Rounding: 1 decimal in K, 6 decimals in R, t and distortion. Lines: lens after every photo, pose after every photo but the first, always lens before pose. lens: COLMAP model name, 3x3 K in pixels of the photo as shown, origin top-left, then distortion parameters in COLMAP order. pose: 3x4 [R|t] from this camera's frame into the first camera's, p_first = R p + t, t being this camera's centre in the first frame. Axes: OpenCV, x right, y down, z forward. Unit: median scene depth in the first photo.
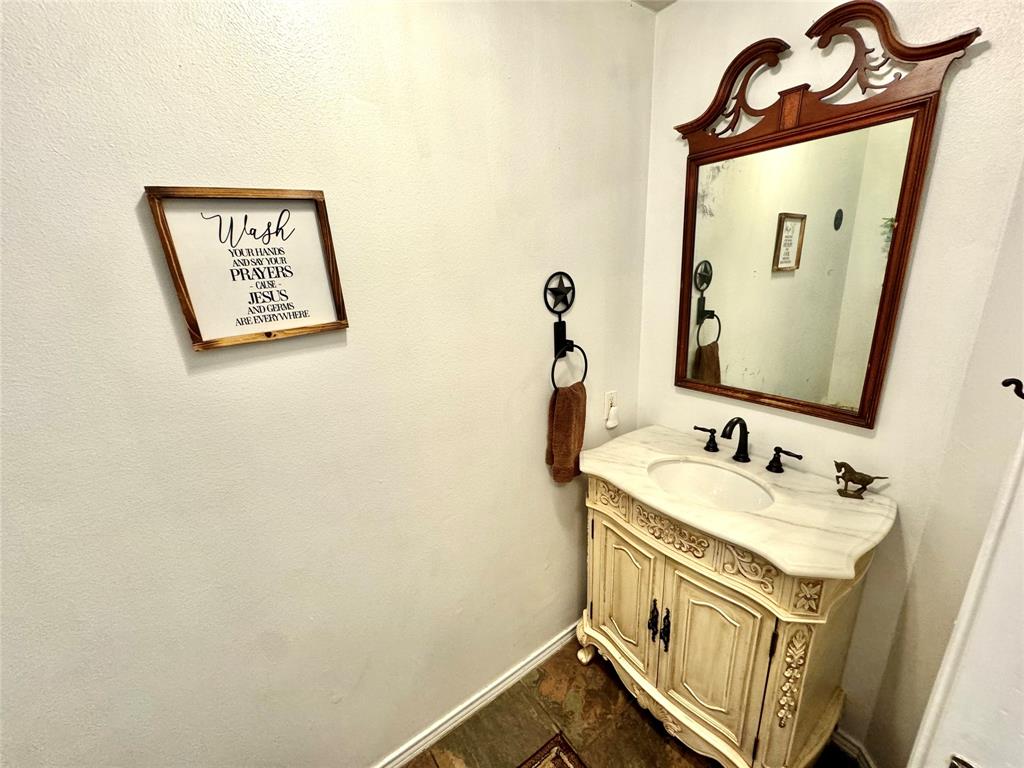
lens RADIAL K [[408.6, 0, 512.8], [0, 408.6, 383.9], [0, 0, 1]] dist [-0.000698, -0.000390]
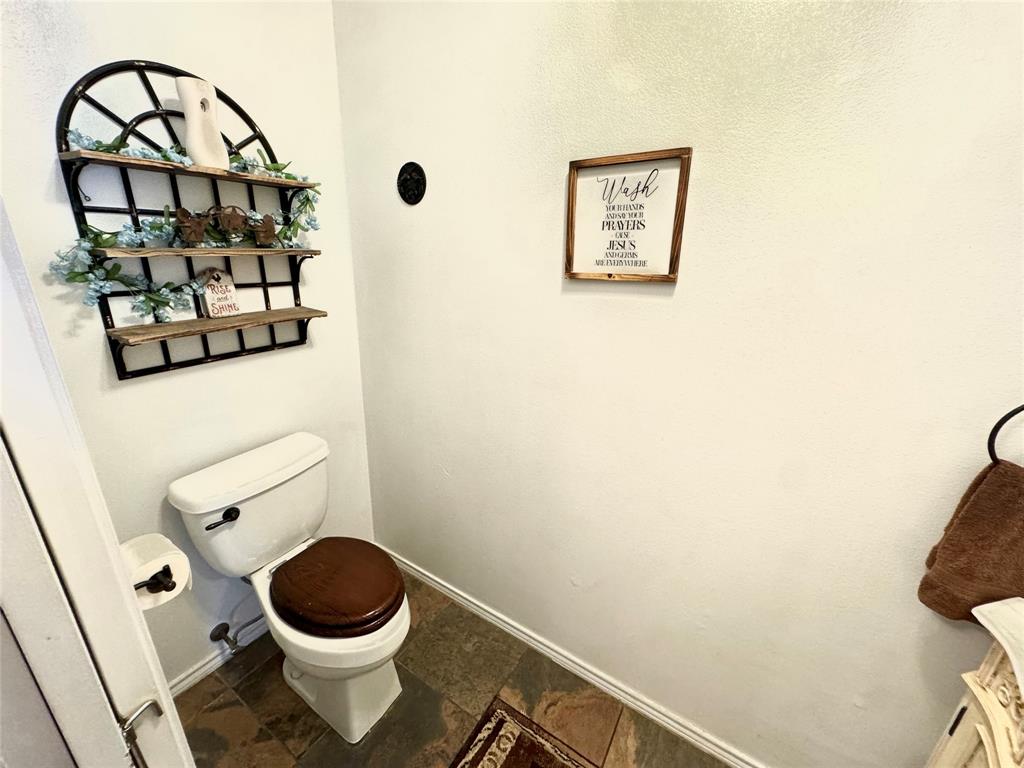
lens RADIAL K [[408.6, 0, 506.5], [0, 408.6, 382.2], [0, 0, 1]] dist [-0.000698, -0.000390]
pose [[0.366700, 0.347966, -0.862816, 0.481046], [-0.304745, 0.921180, 0.241986, -0.026768], [0.879012, 0.174202, 0.443837, 0.228085]]
